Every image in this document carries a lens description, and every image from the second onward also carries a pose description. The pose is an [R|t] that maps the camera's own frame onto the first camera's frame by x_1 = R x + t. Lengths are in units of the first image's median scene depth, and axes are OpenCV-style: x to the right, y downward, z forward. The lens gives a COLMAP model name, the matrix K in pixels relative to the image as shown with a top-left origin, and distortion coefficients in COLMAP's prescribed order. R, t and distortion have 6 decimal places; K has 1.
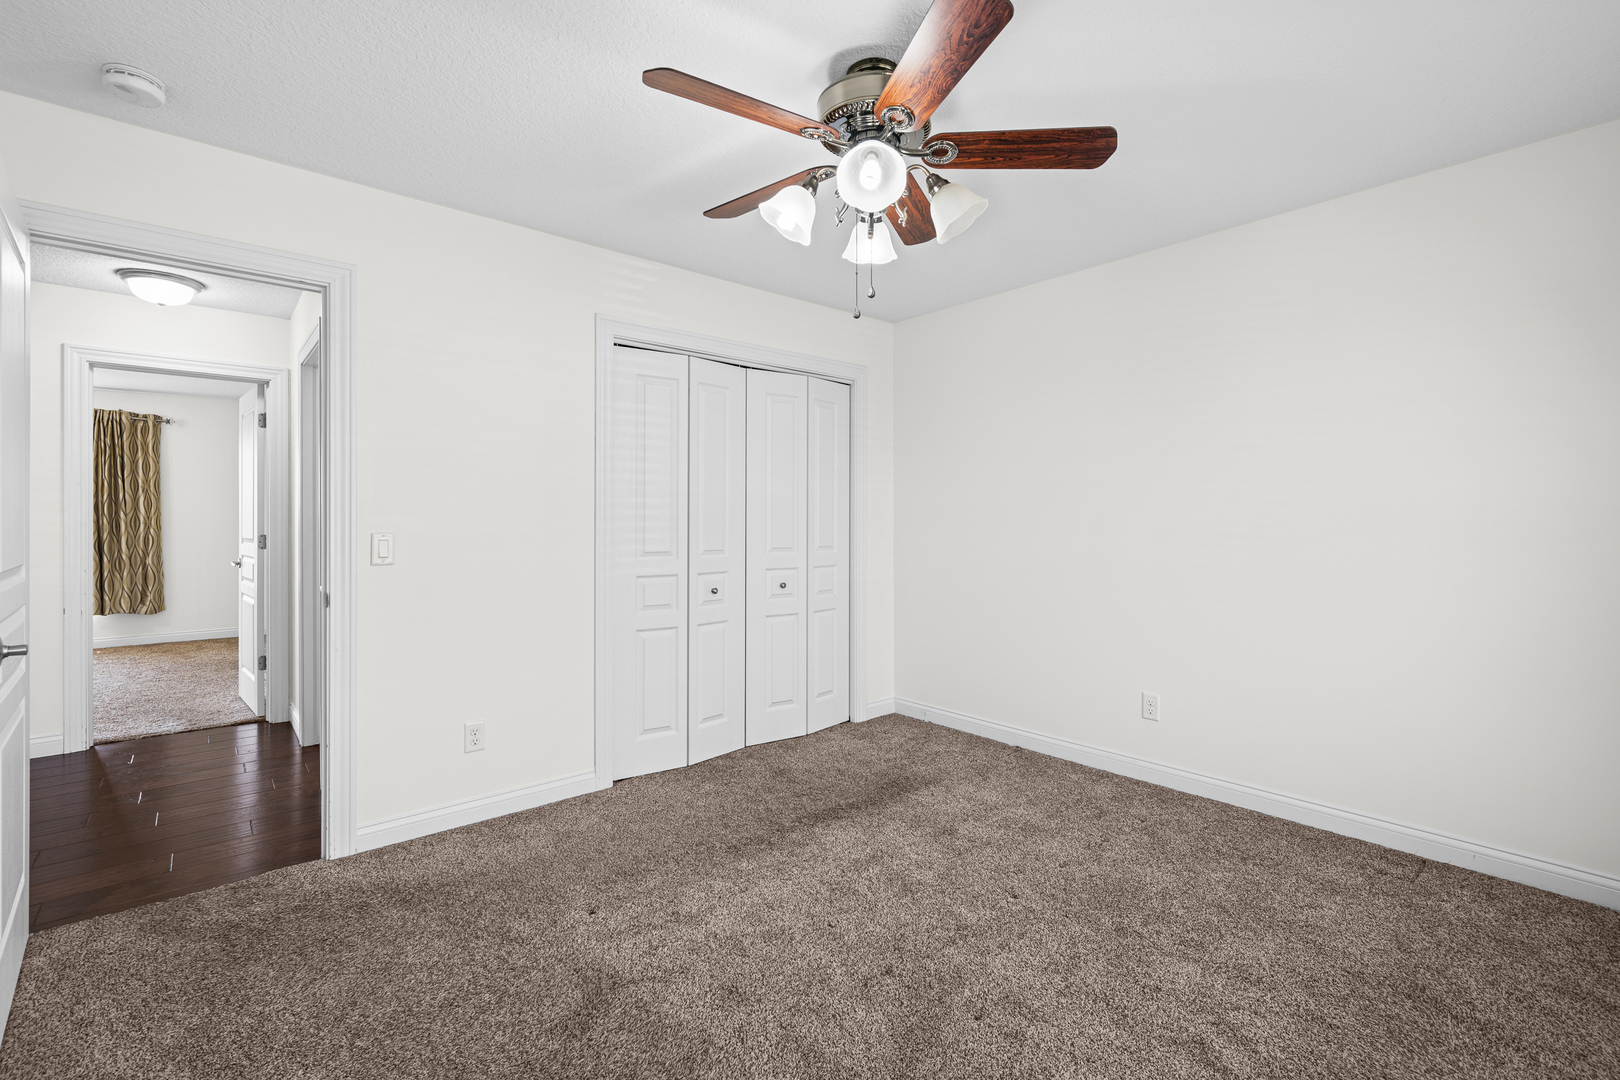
lens RADIAL K [[698.1, 0, 803.9], [0, 698.1, 517.8], [0, 0, 1]] dist [-0.000471, -0.000109]
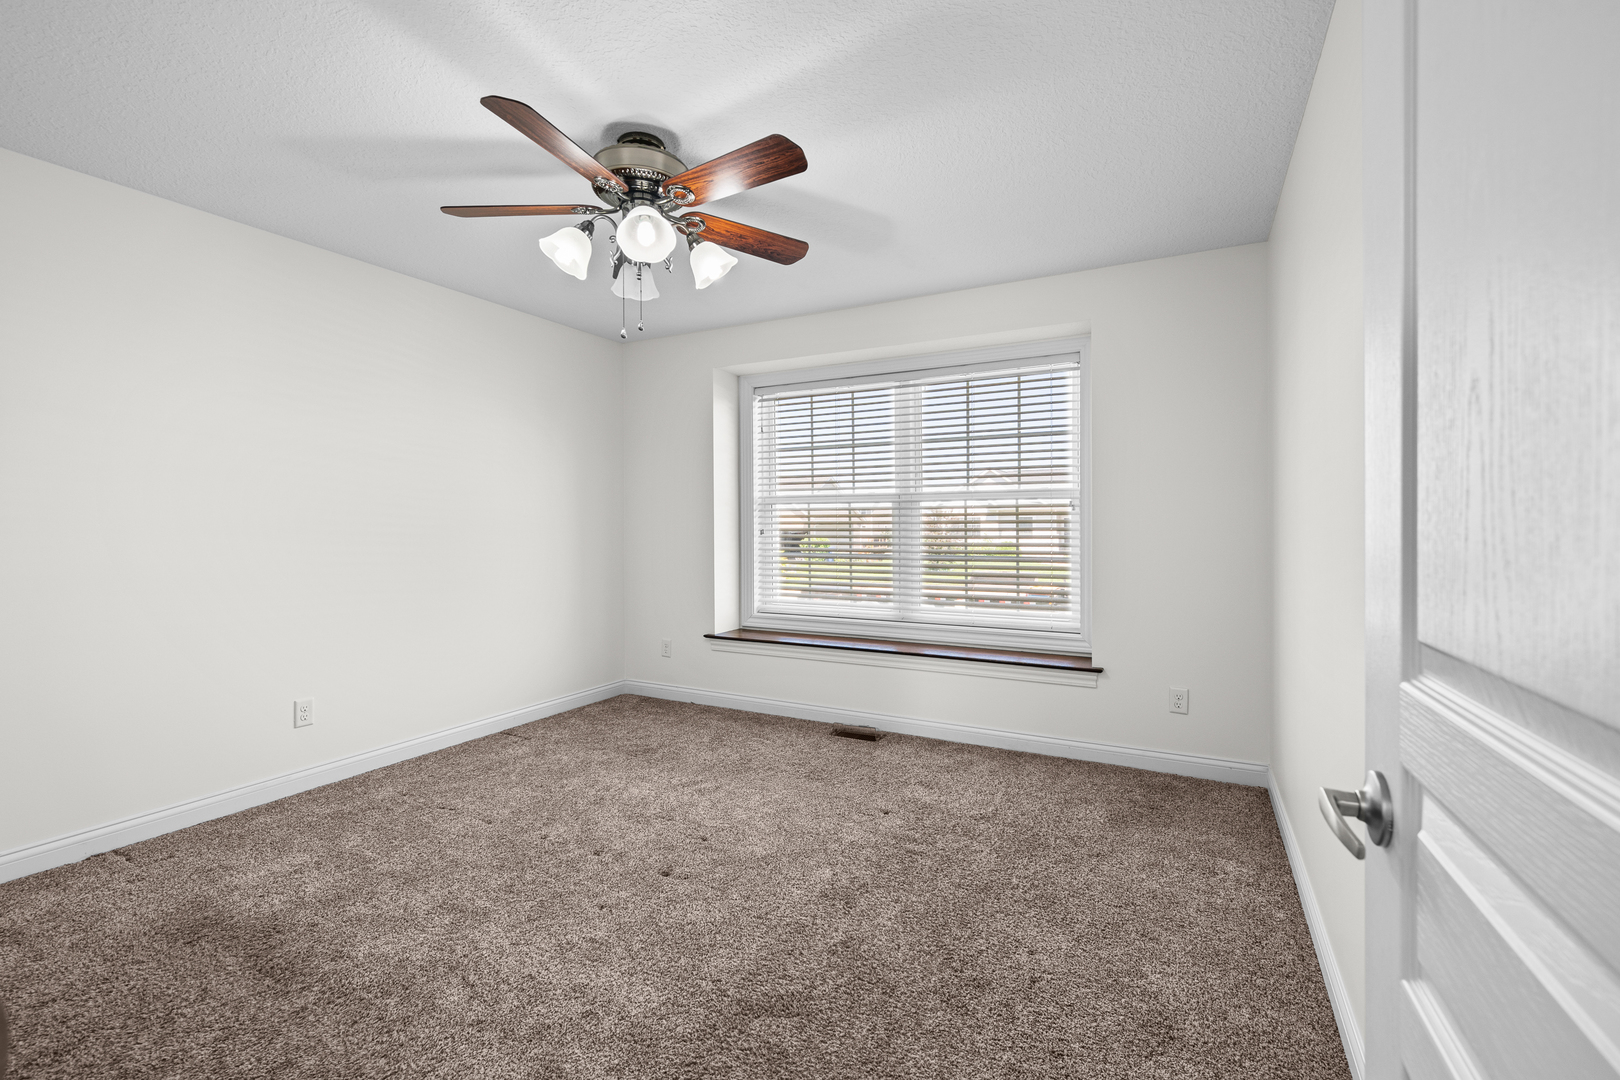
lens RADIAL K [[698.1, 0, 803.9], [0, 698.1, 517.8], [0, 0, 1]] dist [-0.000471, -0.000109]
pose [[-0.338761, 0.008228, 0.940837, -0.730459], [0.000760, 0.999964, -0.008472, 0.006838], [-0.940872, -0.002155, -0.338755, 0.745575]]
